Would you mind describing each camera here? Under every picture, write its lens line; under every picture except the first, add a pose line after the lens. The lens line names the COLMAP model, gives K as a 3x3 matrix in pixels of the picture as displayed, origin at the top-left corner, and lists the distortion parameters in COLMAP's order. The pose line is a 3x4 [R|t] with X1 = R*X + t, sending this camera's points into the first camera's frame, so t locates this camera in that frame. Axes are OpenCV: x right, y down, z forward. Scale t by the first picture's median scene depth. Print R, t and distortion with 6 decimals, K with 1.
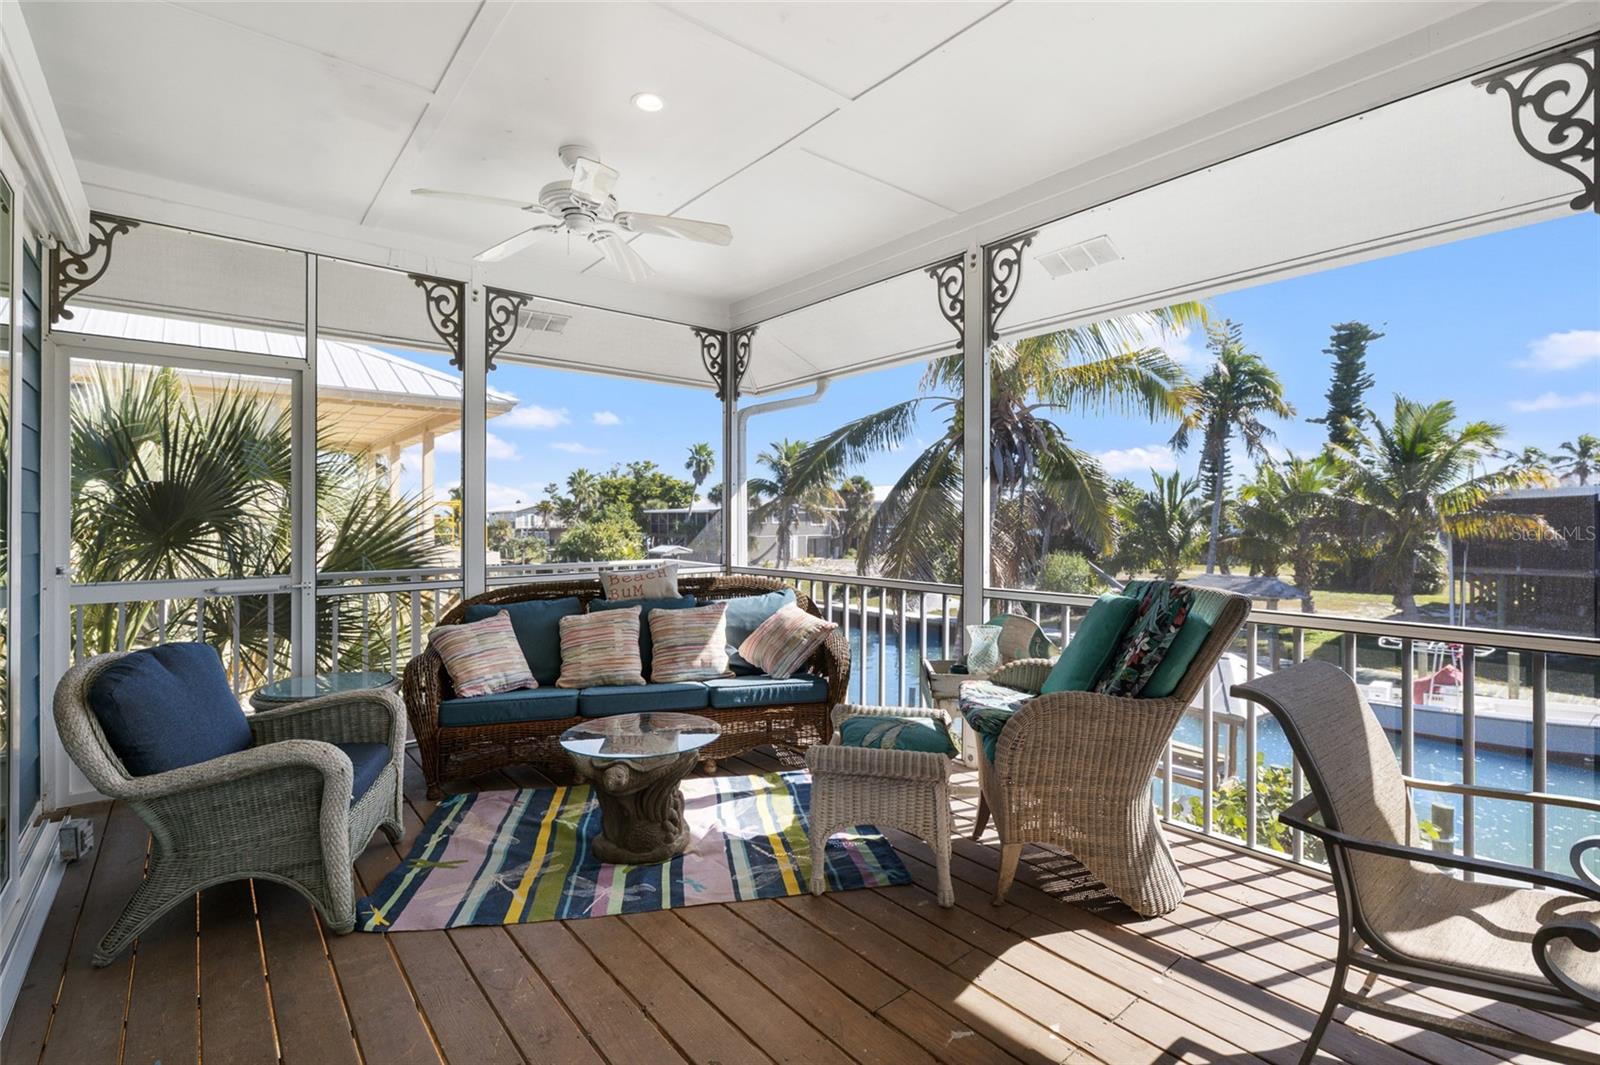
lens RADIAL K [[719.8, 0, 793.1], [0, 719.8, 520.8], [0, 0, 1]] dist [-0.008096, 0.002168]
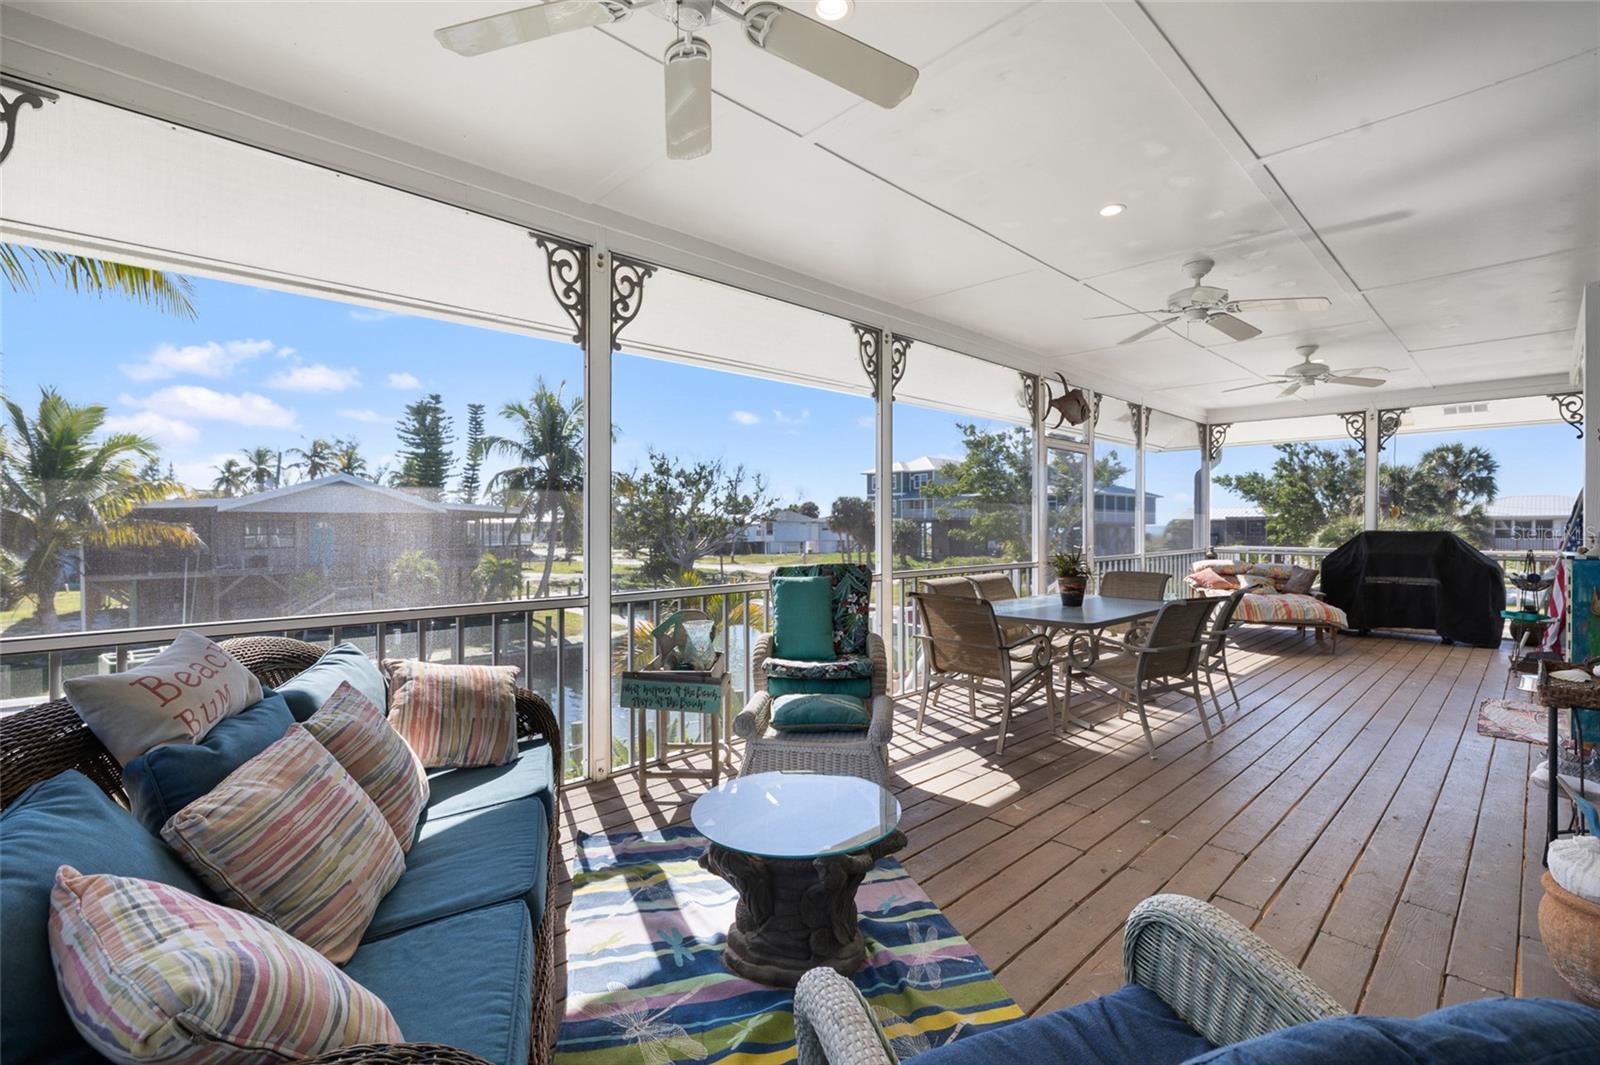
lens RADIAL K [[707.5, 0, 798.2], [0, 707.5, 527.8], [0, 0, 1]] dist [-0.008264, 0.001784]
pose [[-0.065676, -0.002041, 0.997839, -0.030800], [0.004111, 0.999989, 0.002316, -0.000003], [-0.997833, 0.004254, -0.065667, 0.033844]]
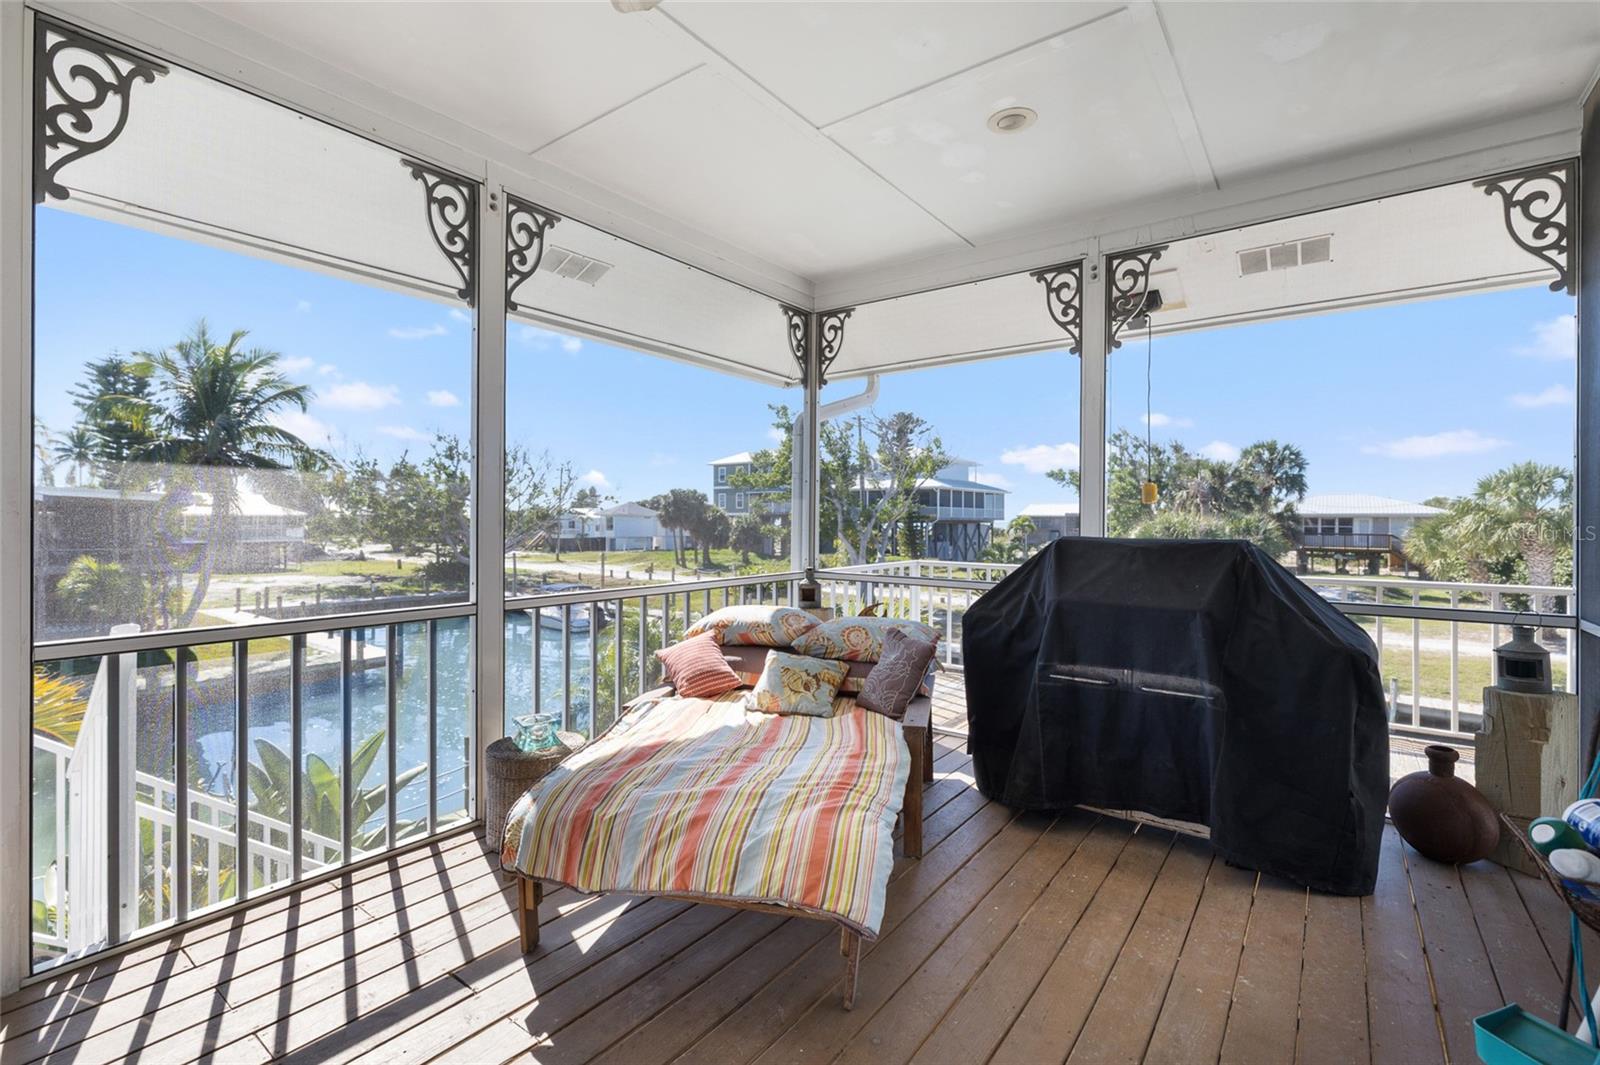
lens RADIAL K [[719.8, 0, 795.7], [0, 719.8, 519.8], [0, 0, 1]] dist [-0.008096, 0.002168]
pose [[-0.230315, 0.001290, 0.973115, 0.023113], [-0.000319, 0.999999, -0.001401, 0.000057], [-0.973116, -0.000633, -0.230314, -0.024119]]
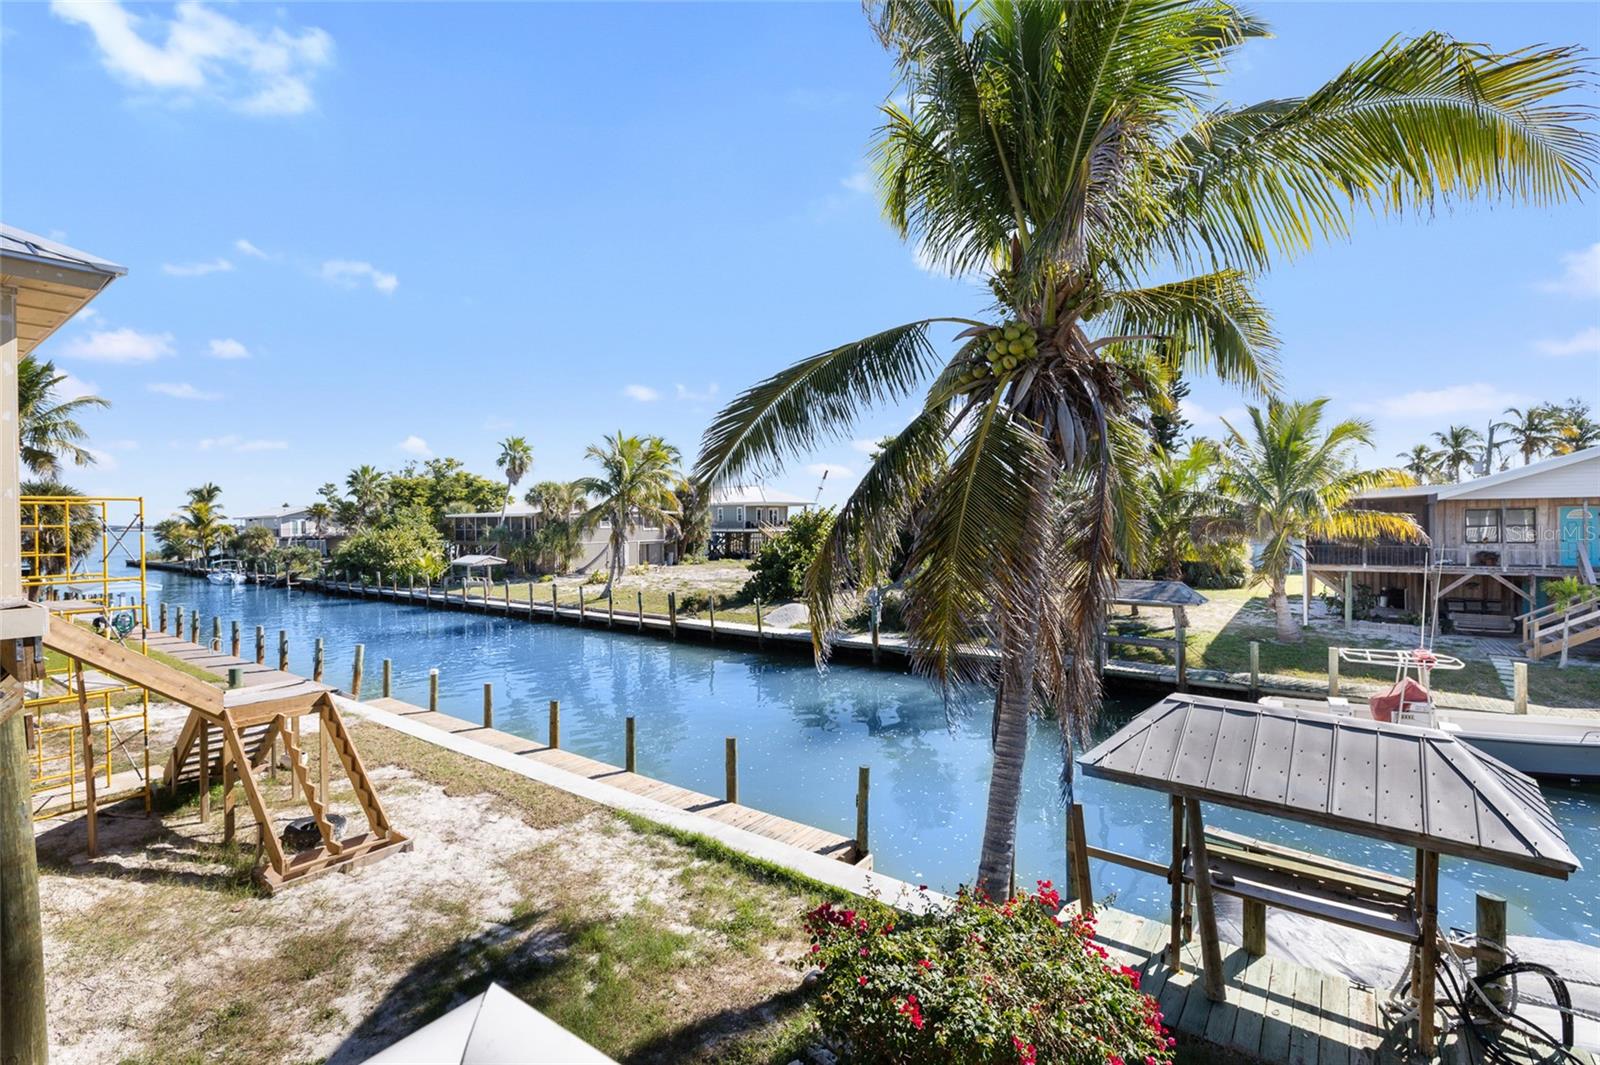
lens RADIAL K [[719.8, 0, 802.7], [0, 719.8, 530.5], [0, 0, 1]] dist [-0.008096, 0.002168]
pose [[0.967688, -0.010037, 0.251950, -0.011401], [0.007917, 0.999924, 0.009426, 0.000009], [-0.252025, -0.007127, 0.967694, 0.063252]]
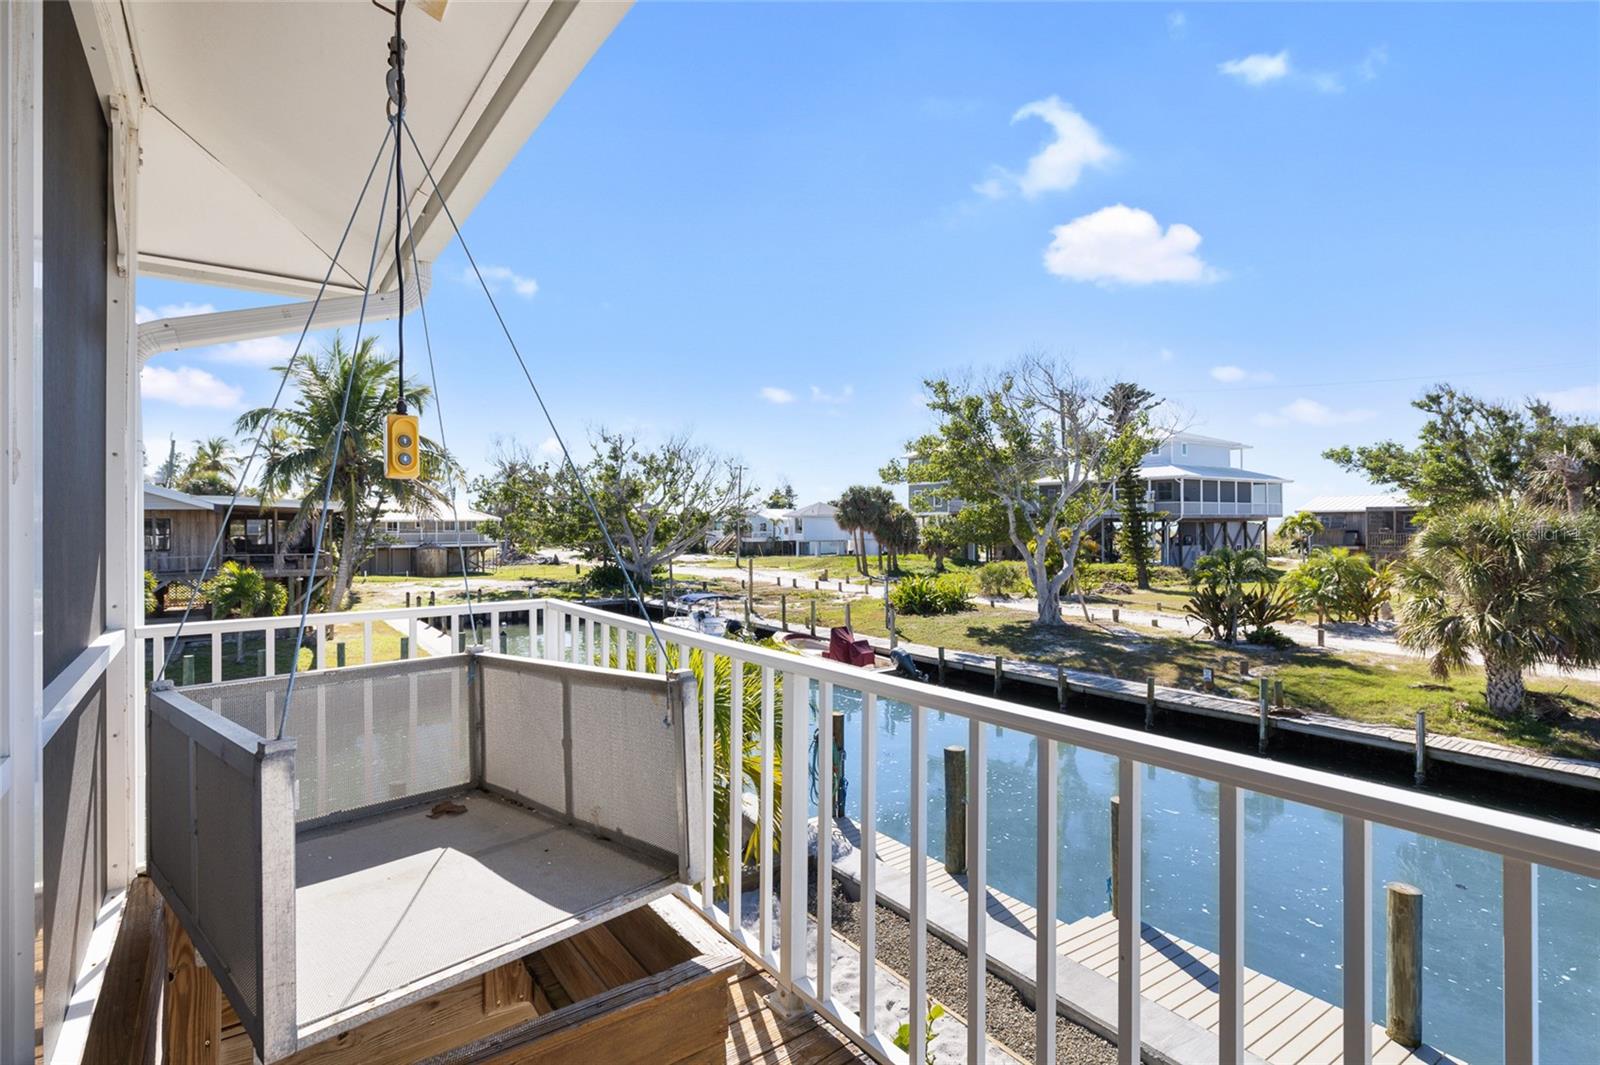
lens RADIAL K [[792.9, 0, 798.0], [0, 792.9, 523.6], [0, 0, 1]] dist [0.001575, -0.000859]
pose [[0.057533, -0.001553, 0.998342, 0.047241], [0.009341, 0.999956, 0.001017, 0.000240], [-0.998300, 0.009267, 0.057545, -0.067110]]
